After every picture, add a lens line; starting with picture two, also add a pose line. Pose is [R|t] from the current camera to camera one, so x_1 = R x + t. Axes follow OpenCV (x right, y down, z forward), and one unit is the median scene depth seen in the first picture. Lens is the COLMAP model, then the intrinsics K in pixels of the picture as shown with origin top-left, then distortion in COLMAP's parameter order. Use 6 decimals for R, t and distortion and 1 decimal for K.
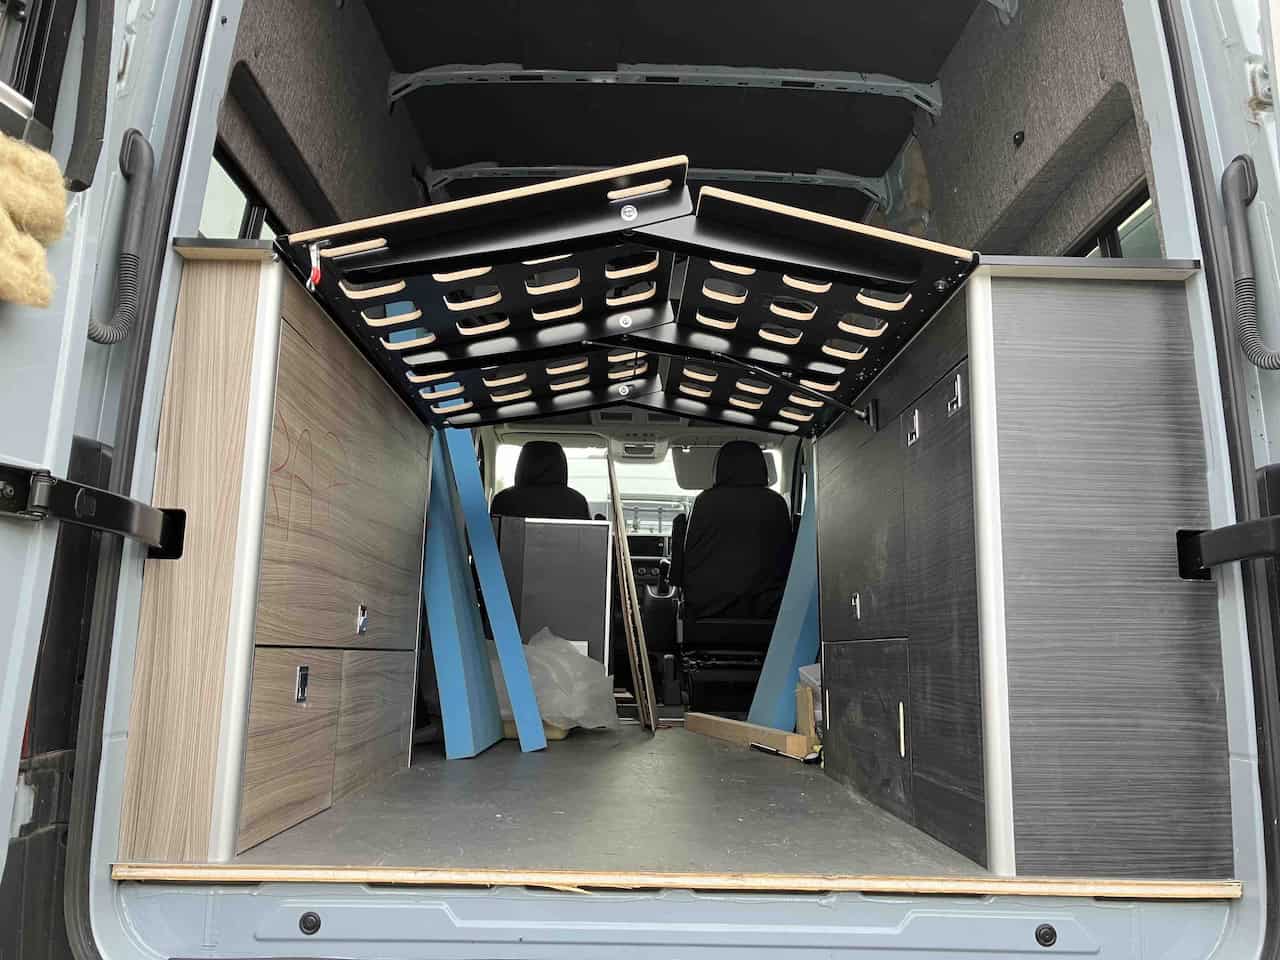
lens RADIAL K [[1025.9, 0, 637.1], [0, 1025.9, 475.5], [0, 0, 1]] dist [0.019143, 0.001643]
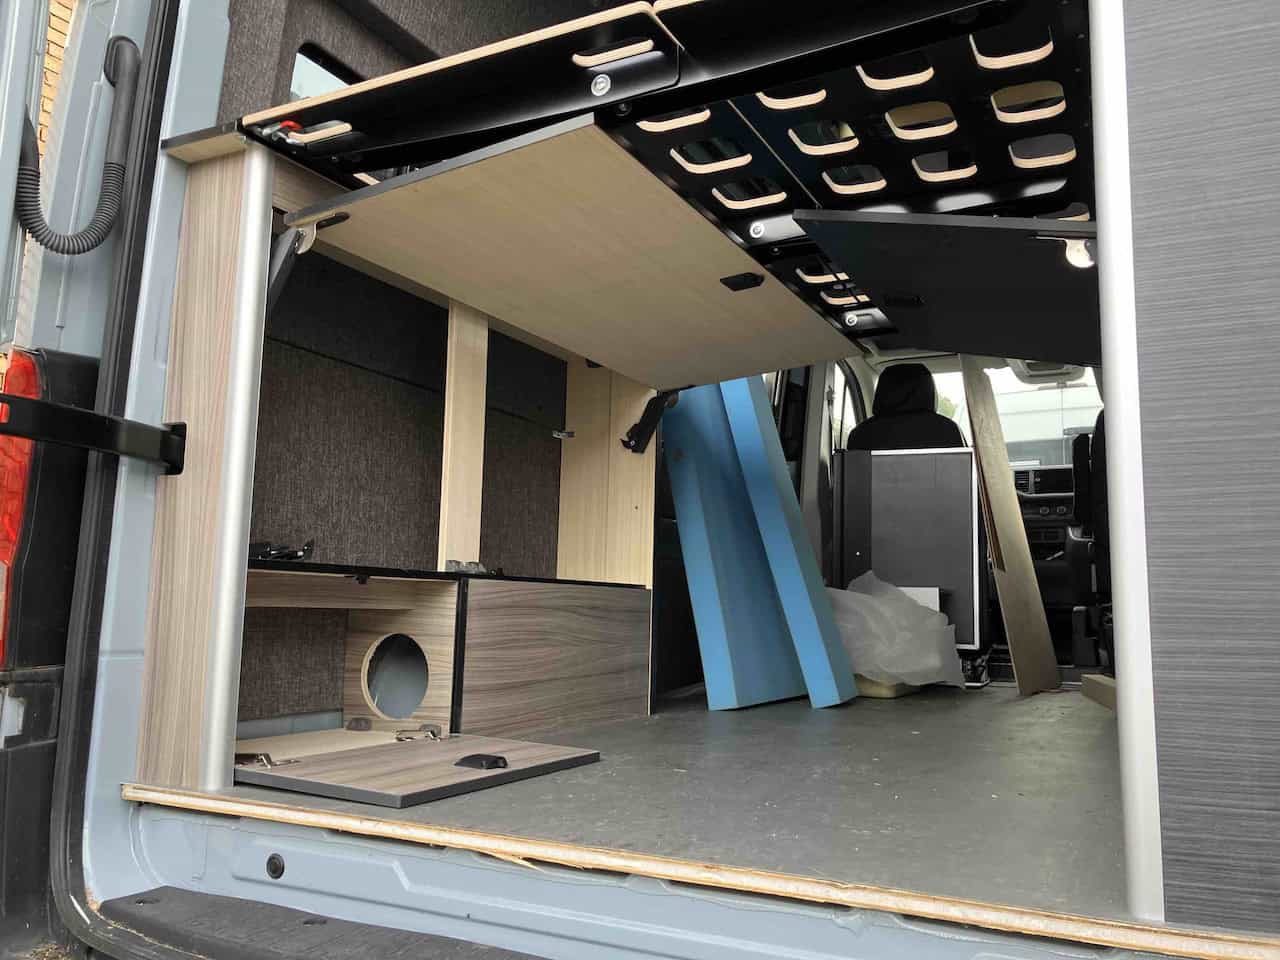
lens RADIAL K [[1035.8, 0, 640.0], [0, 1035.8, 480.0], [0, 0, 1]] dist [0.066699, -0.096041]
pose [[0.883566, -0.060421, -0.464392, 0.361790], [0.077943, 0.996784, 0.018608, 0.096421], [0.461774, -0.052638, 0.885434, 0.322027]]
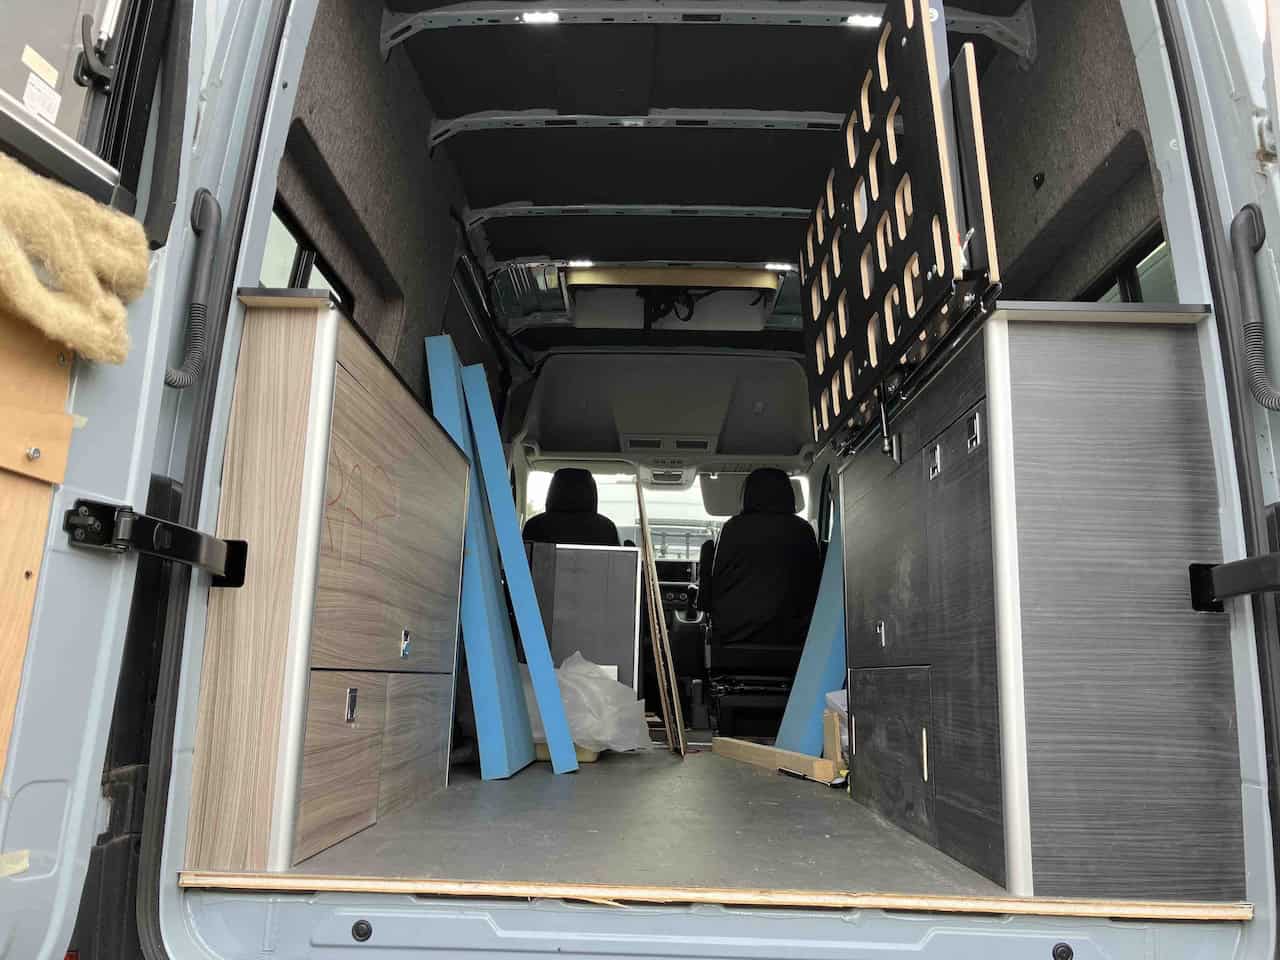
lens RADIAL K [[1025.5, 0, 632.1], [0, 1025.5, 482.7], [0, 0, 1]] dist [0.018896, -0.003686]
pose [[0.999511, 0.001254, -0.031229, -0.005085], [-0.001743, 0.999876, -0.015633, -0.010971], [0.031205, 0.015680, 0.999390, -0.054395]]
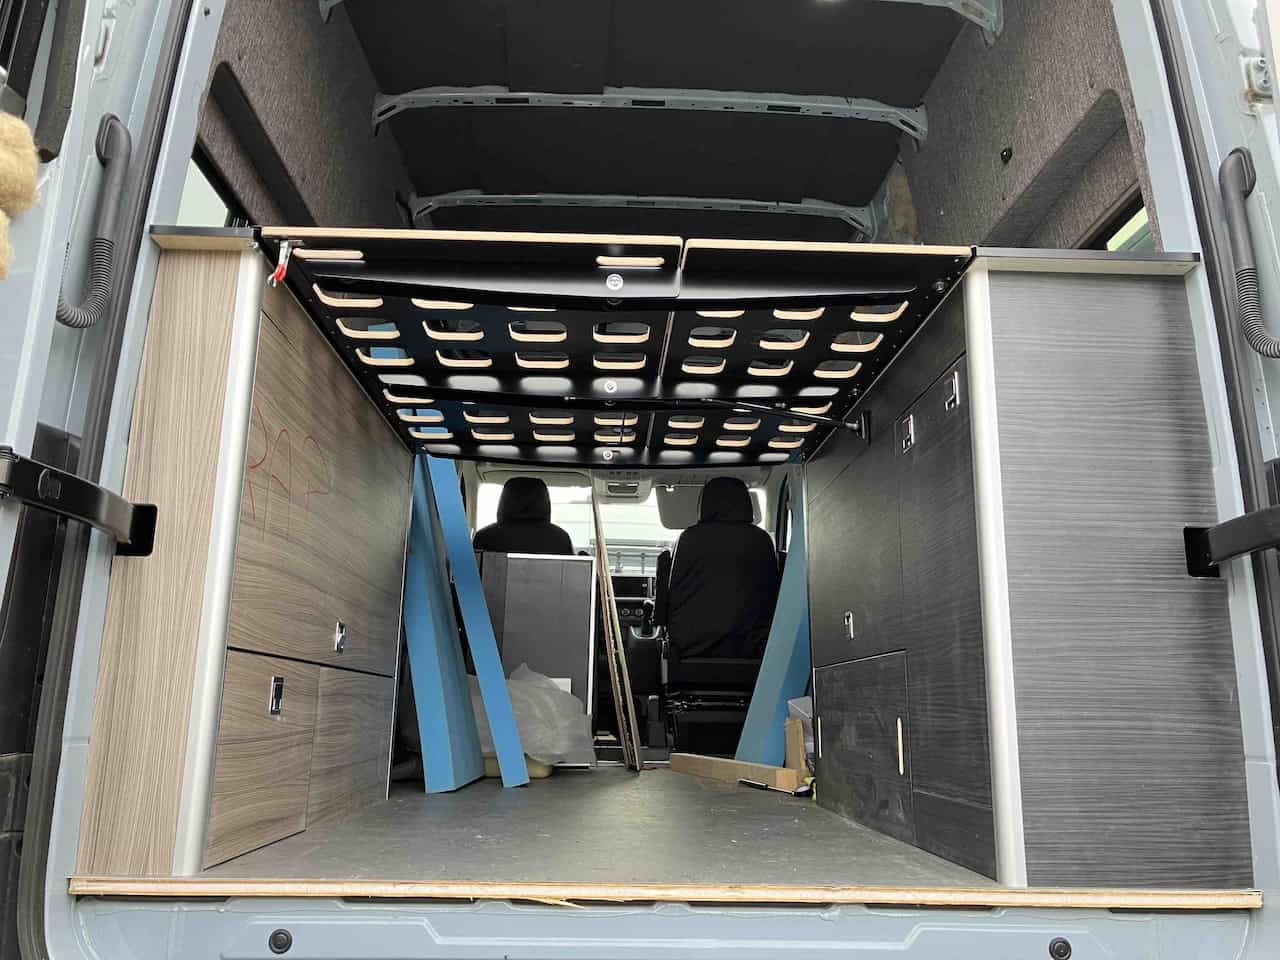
lens RADIAL K [[1025.5, 0, 632.1], [0, 1025.5, 482.7], [0, 0, 1]] dist [0.018896, -0.003686]
pose [[0.999906, -0.000019, 0.013744, -0.009028], [0.000663, 0.998903, -0.046819, 0.054974], [-0.013728, 0.046824, 0.998809, 0.034795]]
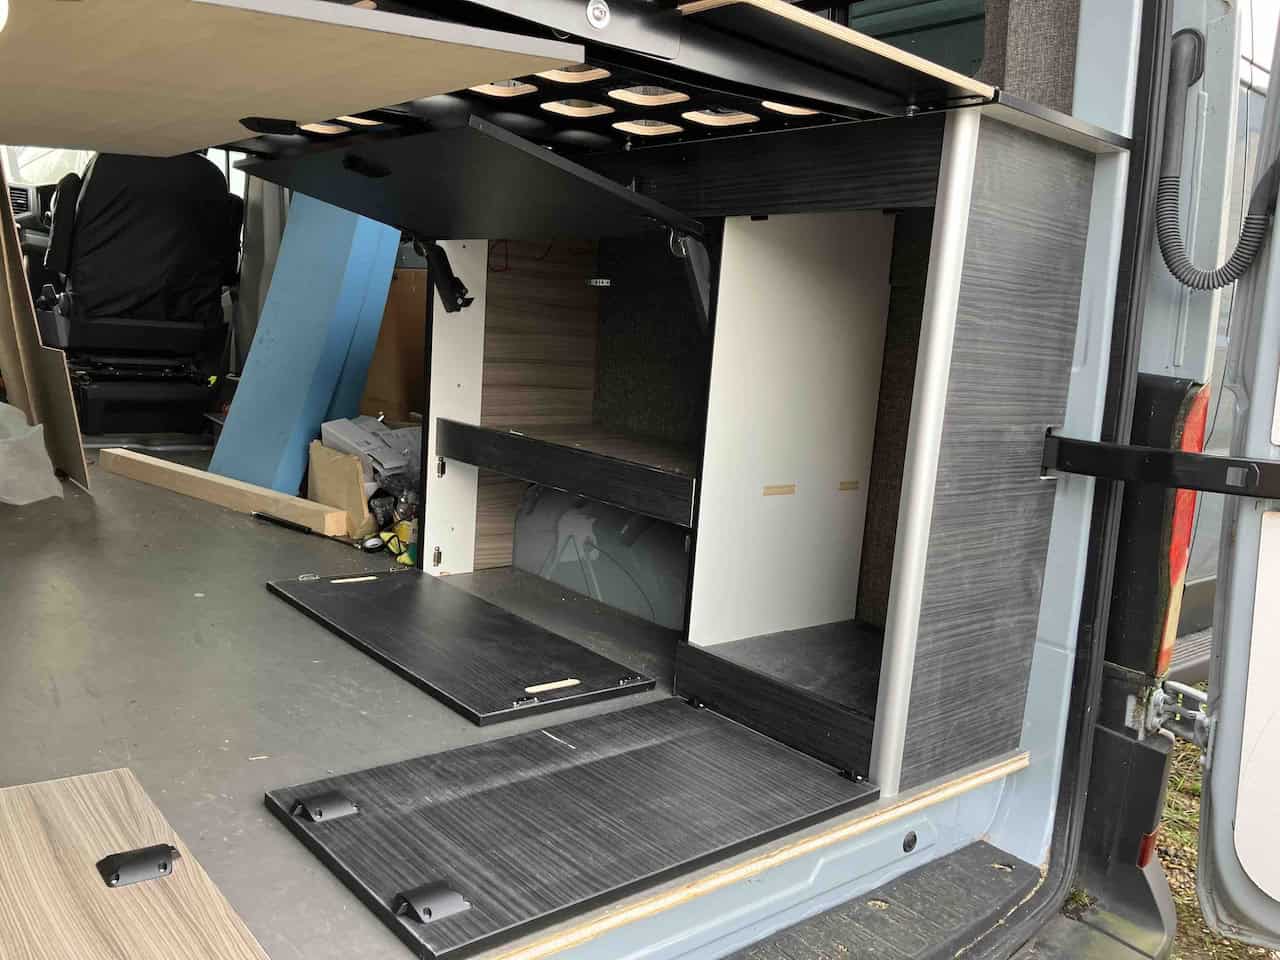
lens RADIAL K [[1025.5, 0, 632.1], [0, 1025.5, 482.7], [0, 0, 1]] dist [0.018896, -0.003686]
pose [[0.774438, -0.052608, 0.630458, -0.376515], [-0.170440, 0.942342, 0.287997, -0.107191], [-0.609258, -0.330491, 0.720819, 0.507830]]
